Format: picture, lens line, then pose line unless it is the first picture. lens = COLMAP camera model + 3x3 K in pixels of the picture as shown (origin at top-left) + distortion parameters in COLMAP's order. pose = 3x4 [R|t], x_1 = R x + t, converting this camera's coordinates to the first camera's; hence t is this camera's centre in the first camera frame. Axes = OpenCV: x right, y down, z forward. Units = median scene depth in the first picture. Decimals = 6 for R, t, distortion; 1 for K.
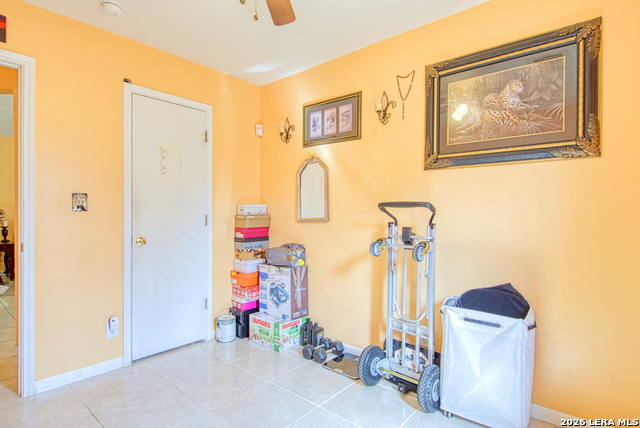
lens RADIAL K [[341.4, 0, 320.7], [0, 341.4, 214.5], [0, 0, 1]] dist [0.023795, -0.014164]
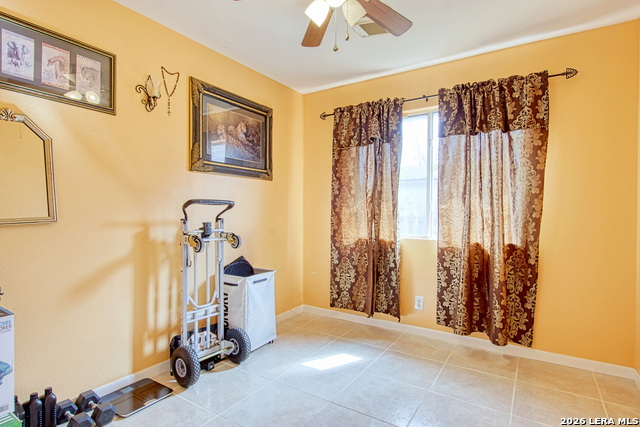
lens RADIAL K [[341.4, 0, 320.5], [0, 341.4, 210.9], [0, 0, 1]] dist [0.023795, -0.014164]
pose [[-0.141164, -0.008751, 0.989948, -0.768861], [-0.001801, 0.999962, 0.008582, -0.009433], [-0.989985, -0.000571, -0.141174, 0.671741]]
